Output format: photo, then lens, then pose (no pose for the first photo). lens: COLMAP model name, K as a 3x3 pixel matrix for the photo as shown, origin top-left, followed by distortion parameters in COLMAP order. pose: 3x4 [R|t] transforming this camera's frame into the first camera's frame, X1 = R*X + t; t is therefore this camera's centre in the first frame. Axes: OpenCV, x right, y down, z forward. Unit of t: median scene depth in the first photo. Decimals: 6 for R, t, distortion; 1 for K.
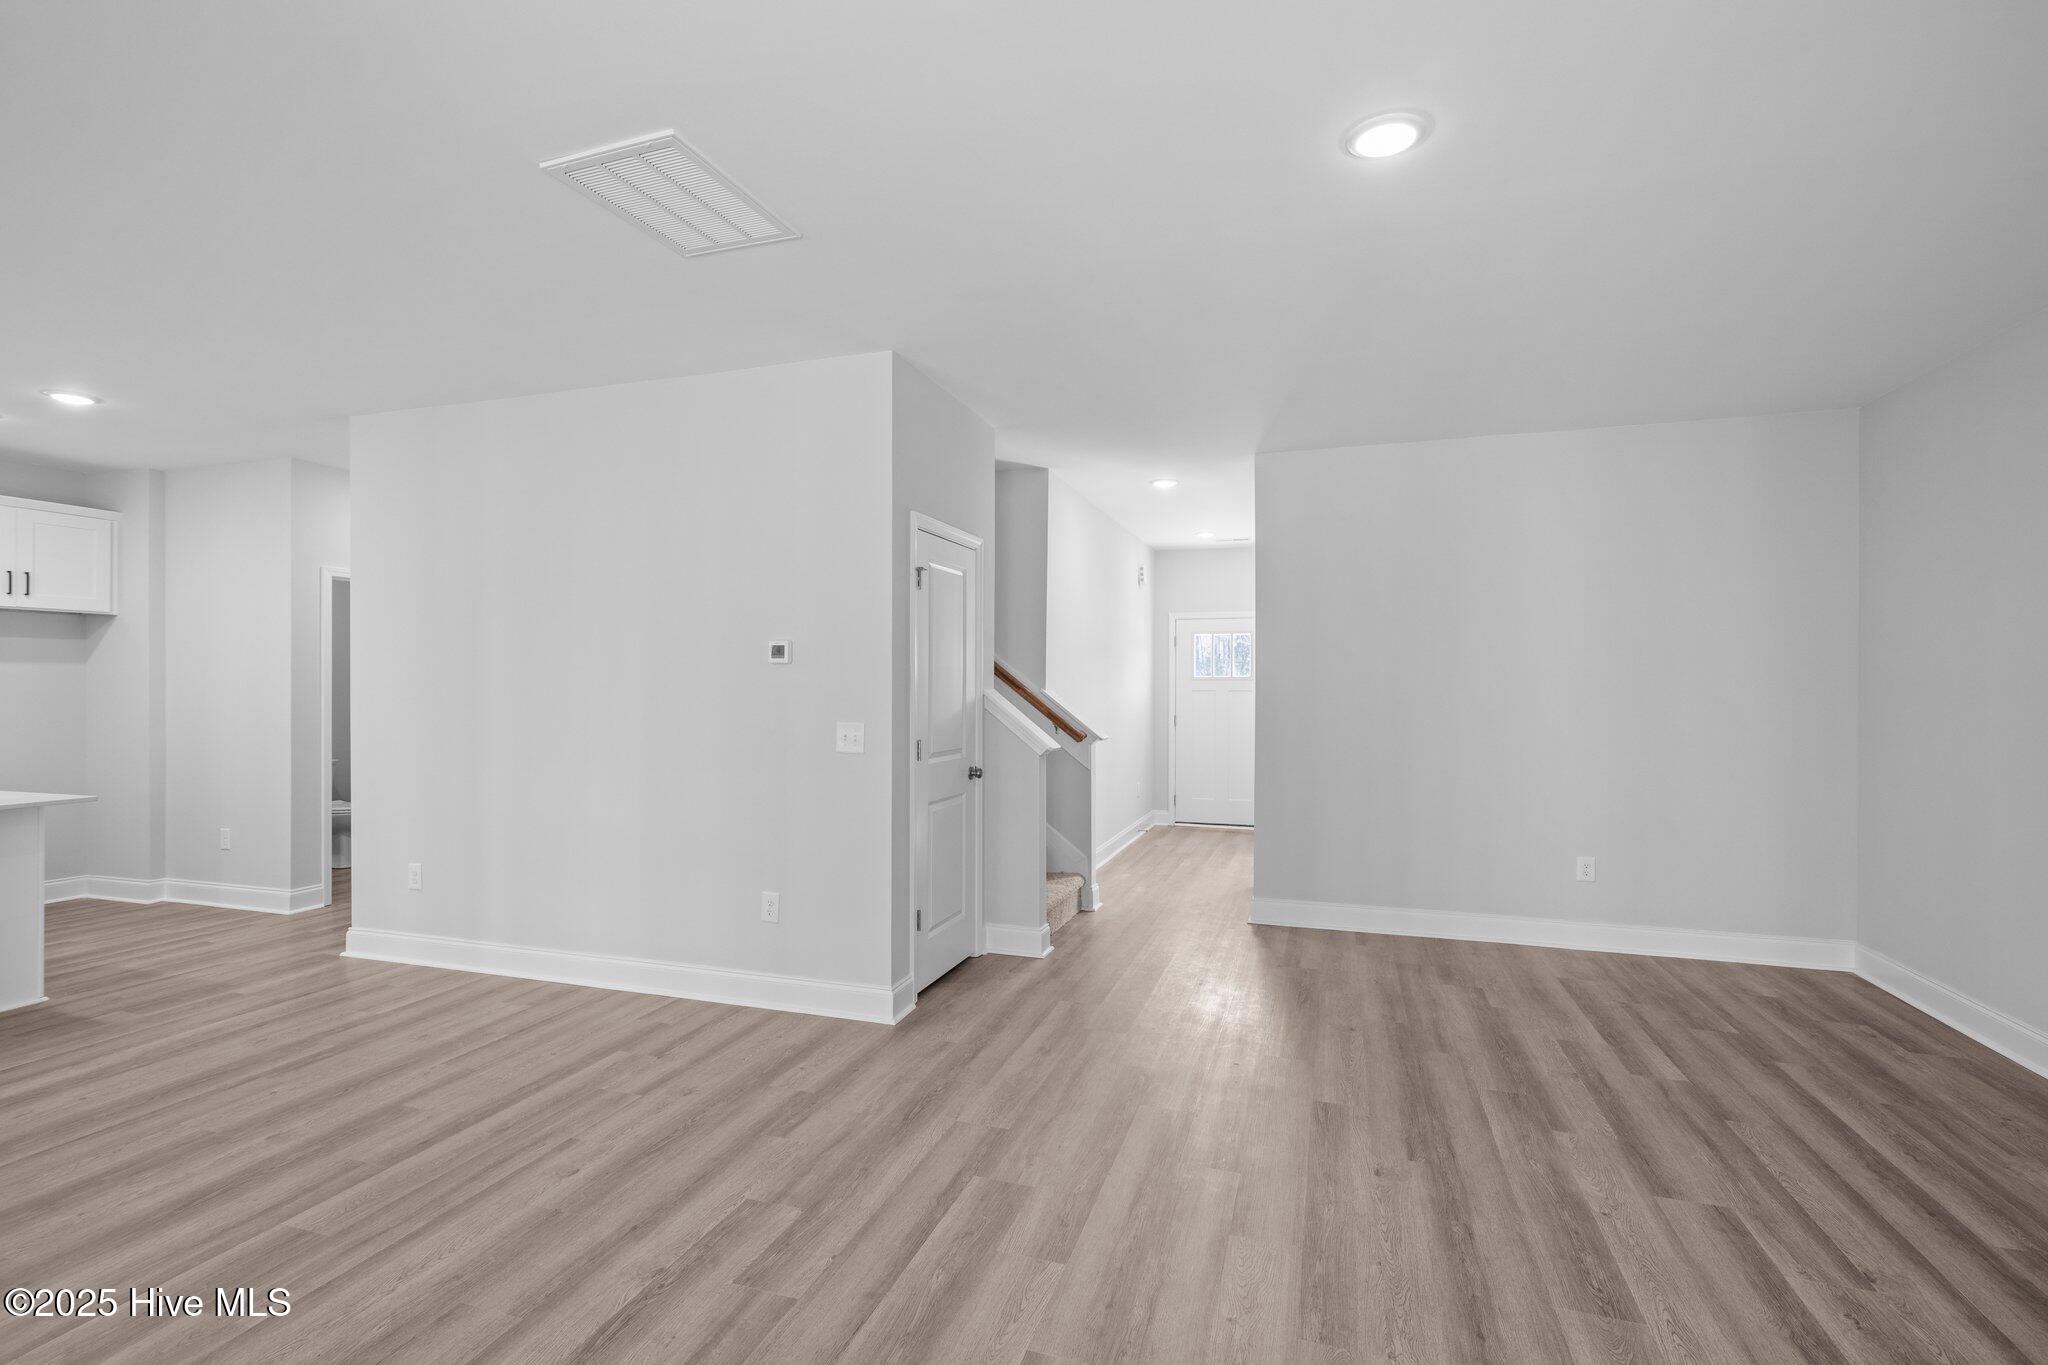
lens RADIAL K [[944.6, 0, 1022.1], [0, 944.6, 687.6], [0, 0, 1]] dist [0.000594, -0.000315]
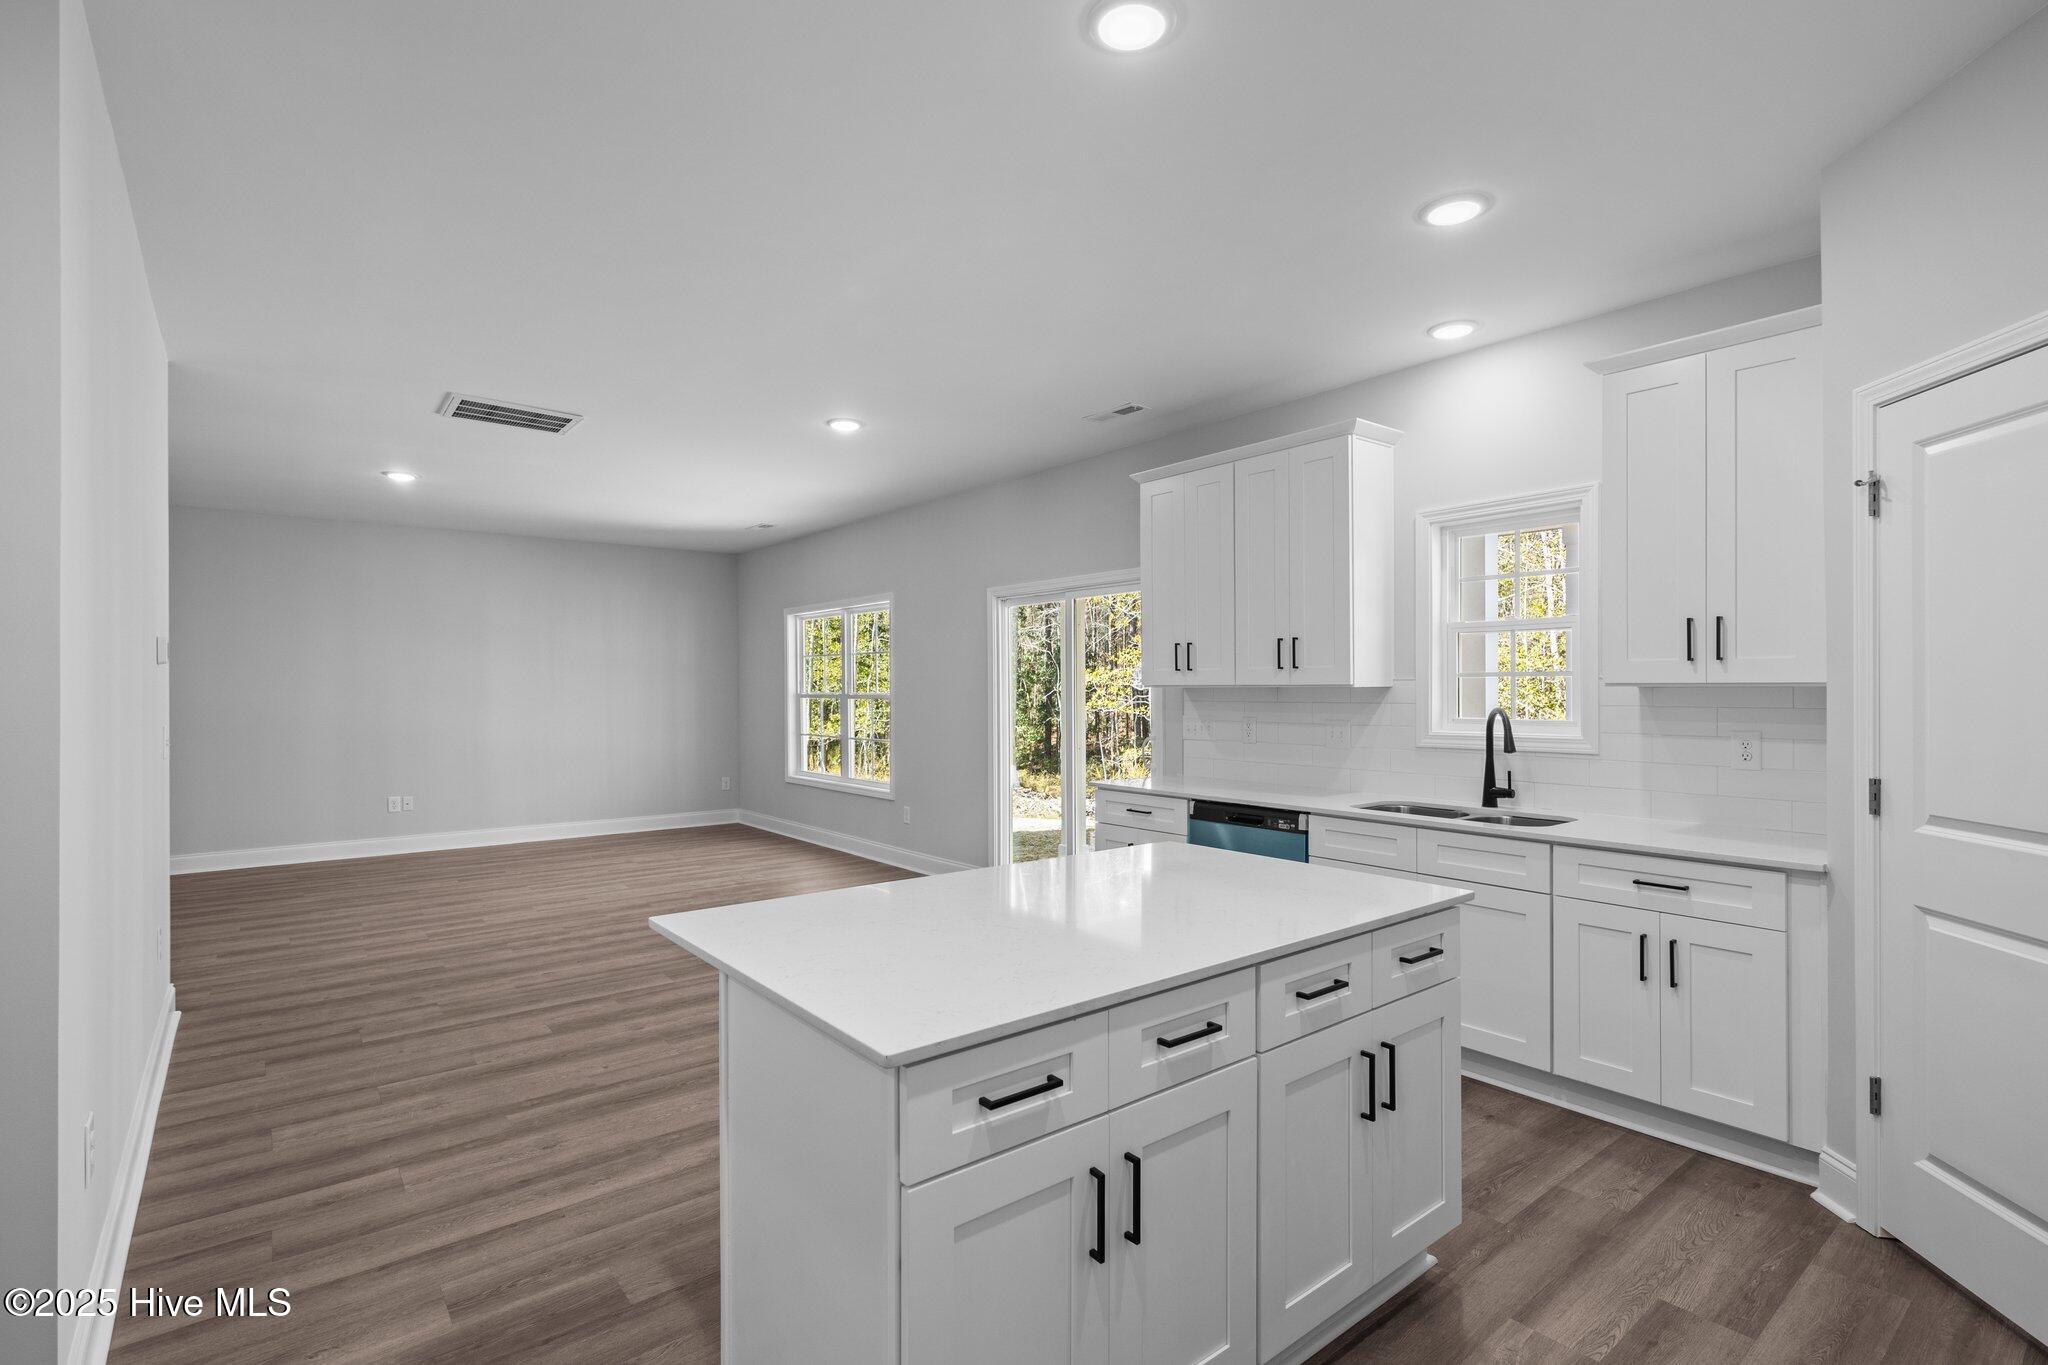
lens RADIAL K [[944.6, 0, 1006.0], [0, 944.6, 690.0], [0, 0, 1]] dist [0.000594, -0.000315]
pose [[-0.834375, -0.002136, 0.551193, -1.765816], [-0.004451, 0.999986, -0.002863, 0.001771], [-0.551179, -0.004842, -0.834373, 1.650835]]
